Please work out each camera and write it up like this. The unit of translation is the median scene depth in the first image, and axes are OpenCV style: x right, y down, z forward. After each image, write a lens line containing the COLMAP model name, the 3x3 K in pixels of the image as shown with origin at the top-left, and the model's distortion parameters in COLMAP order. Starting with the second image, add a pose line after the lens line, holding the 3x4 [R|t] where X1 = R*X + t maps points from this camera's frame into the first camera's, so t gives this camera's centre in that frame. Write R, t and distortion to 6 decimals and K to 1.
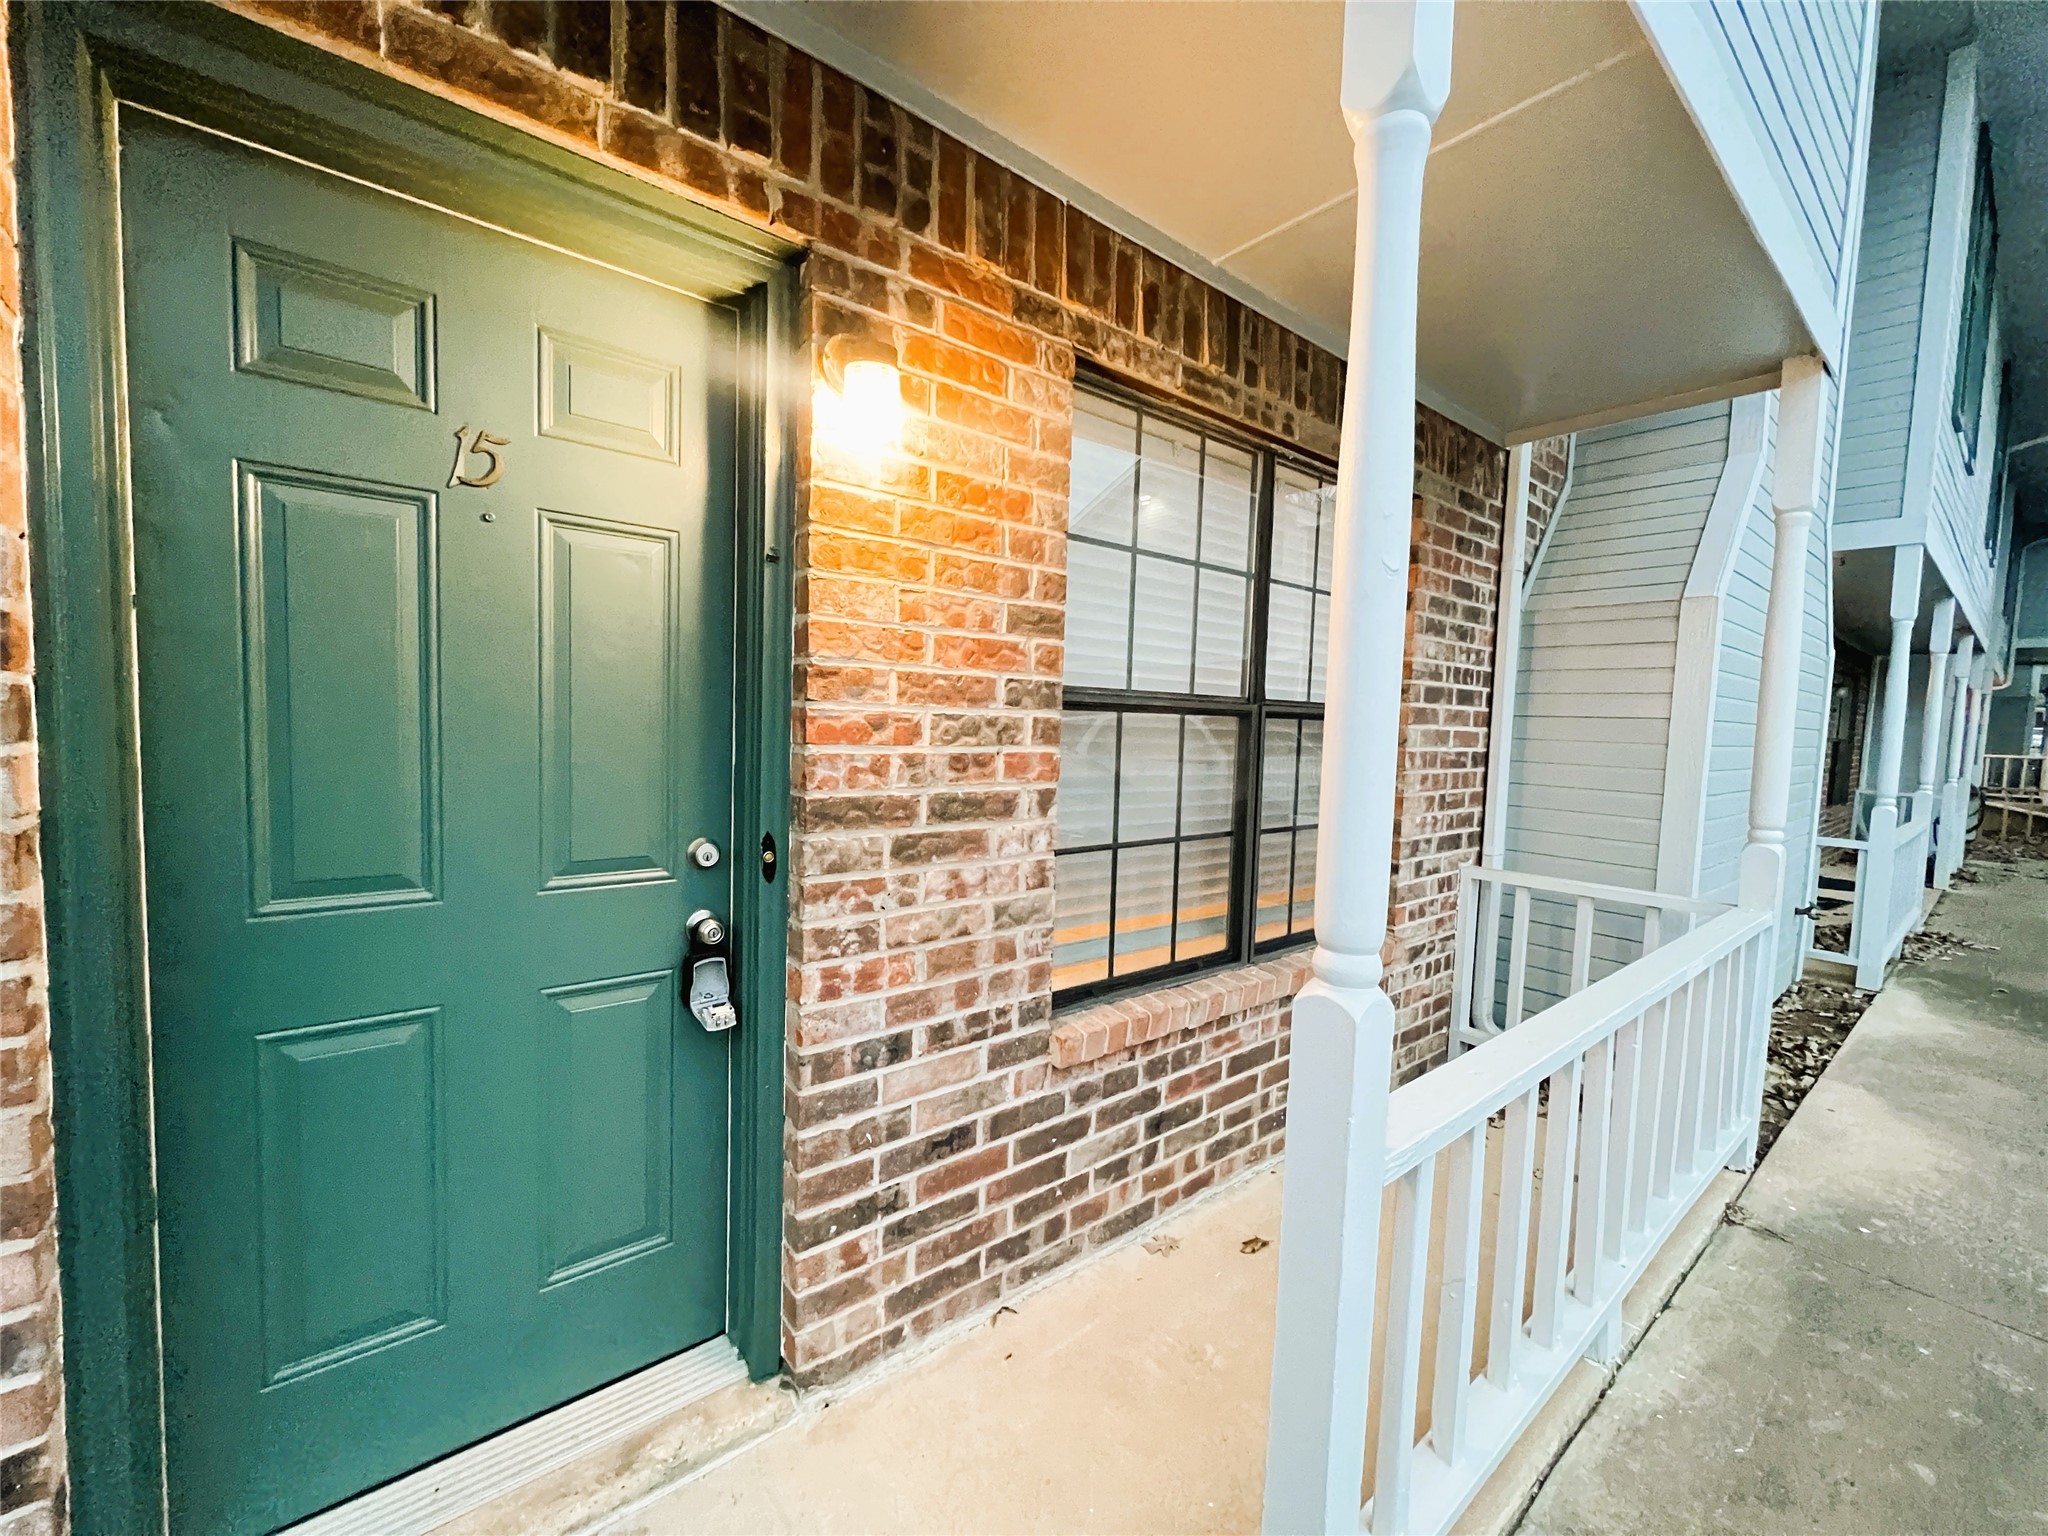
lens RADIAL K [[816.0, 0, 1027.4], [0, 816.0, 771.9], [0, 0, 1]] dist [0.001077, 0.000111]
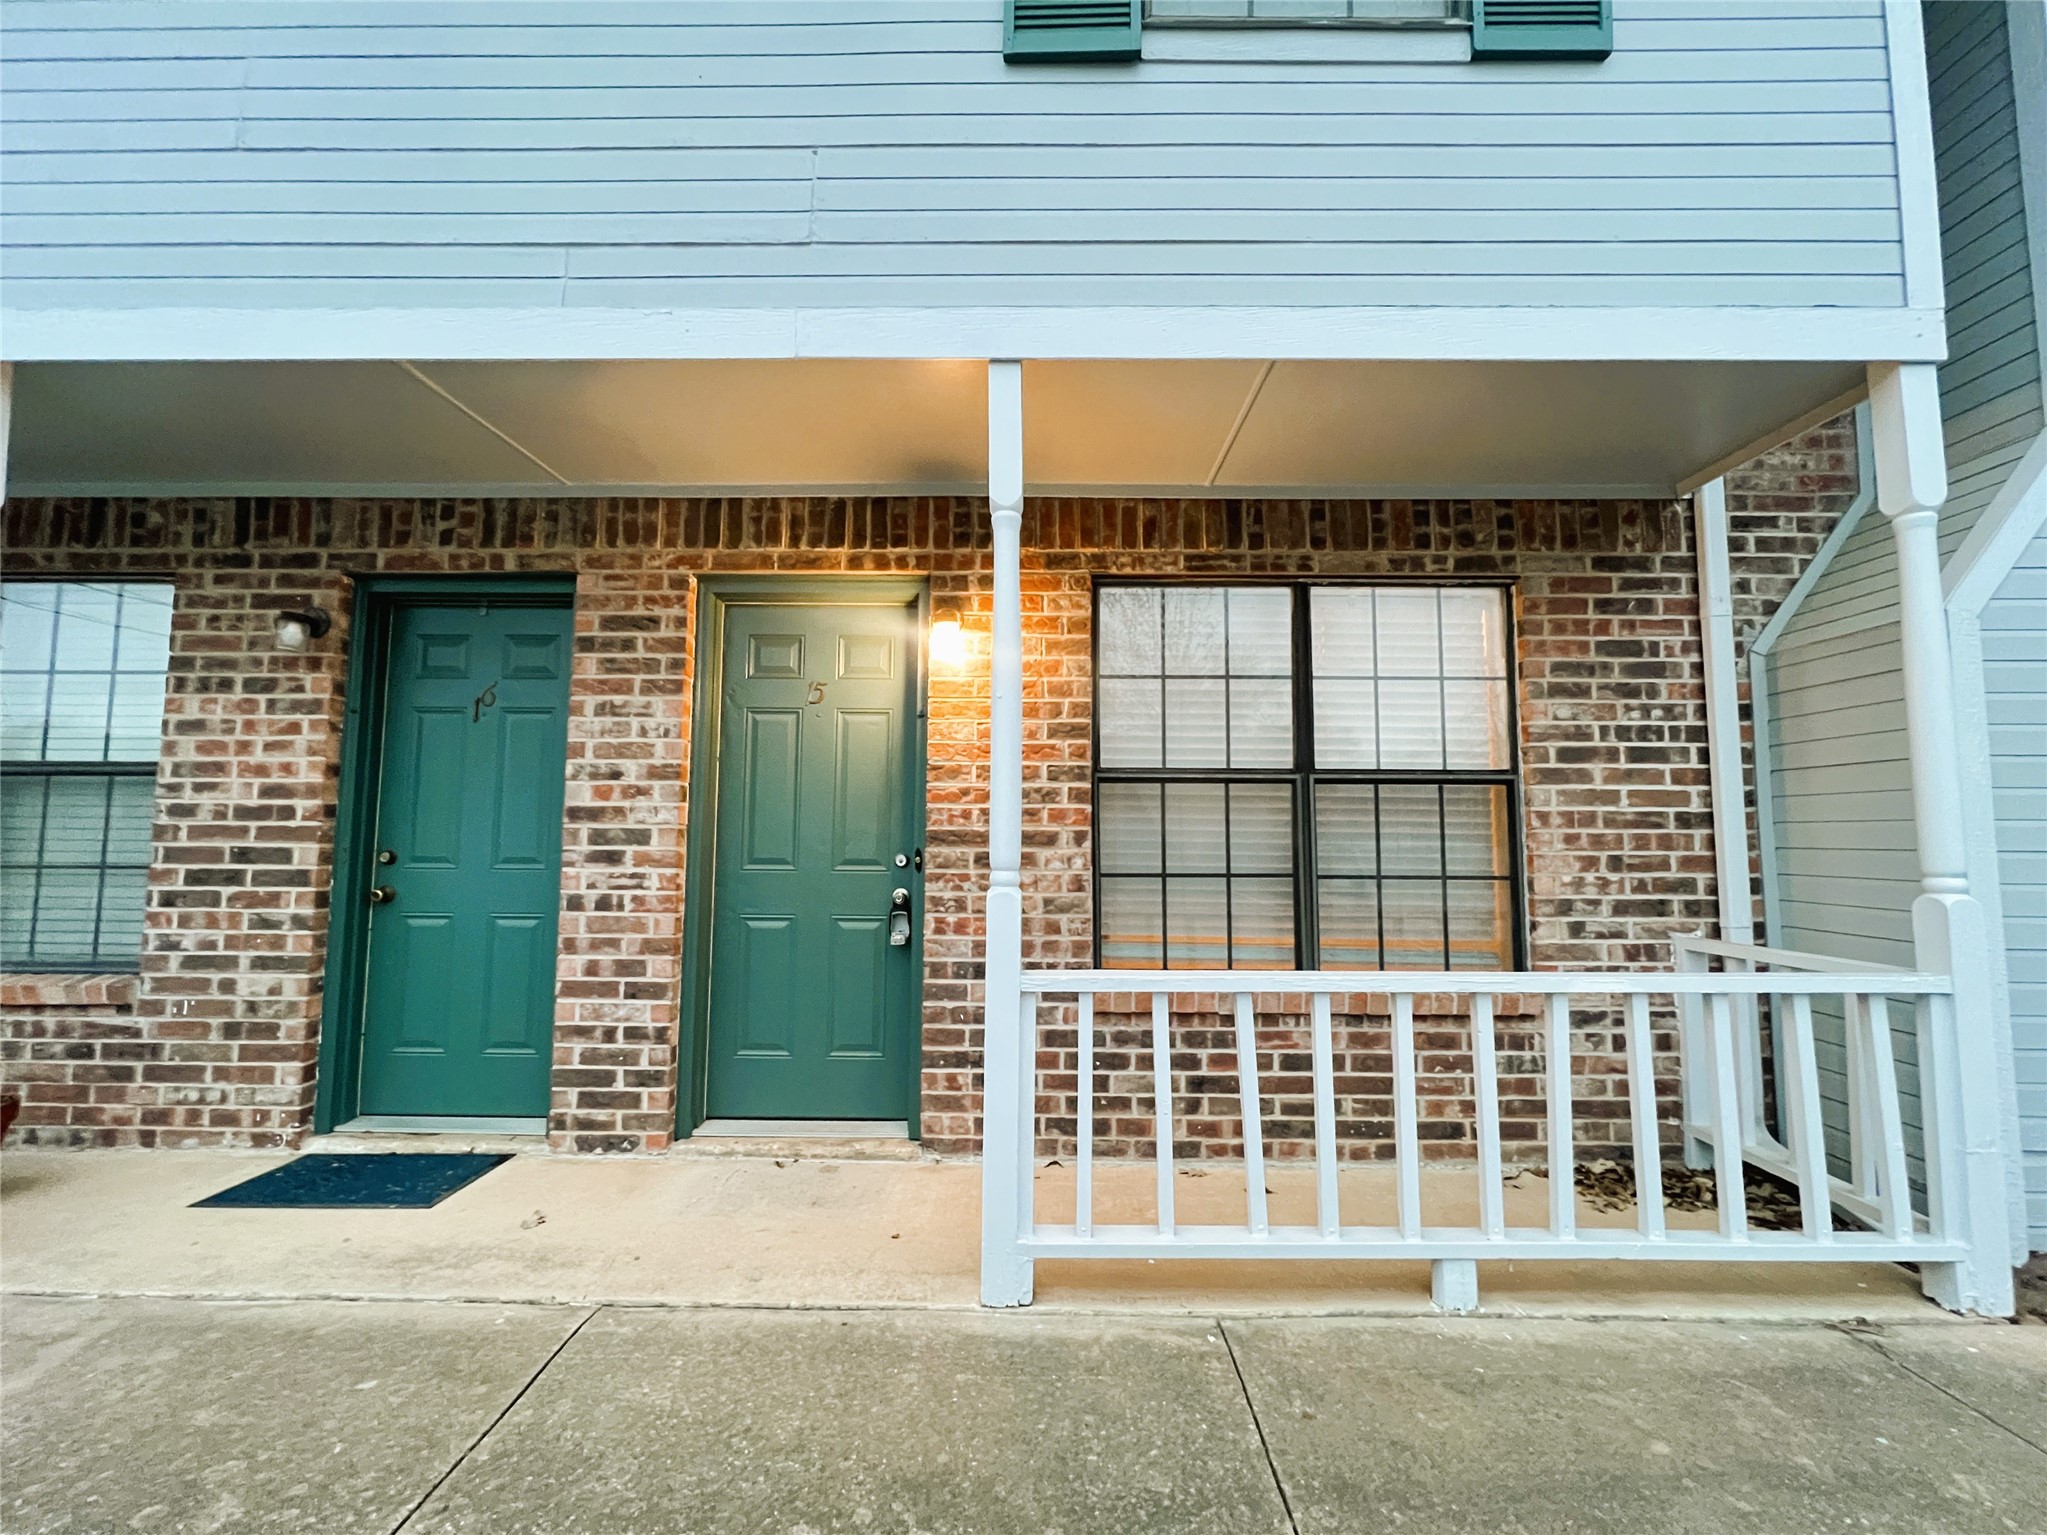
lens RADIAL K [[815.6, 0, 1022.7], [0, 815.6, 771.3], [0, 0, 1]] dist [0.001077, 0.000111]
pose [[0.772136, -0.075609, -0.630944, 1.041784], [-0.023791, 0.988761, -0.147602, 0.158451], [0.635012, 0.128979, 0.761659, -0.358526]]
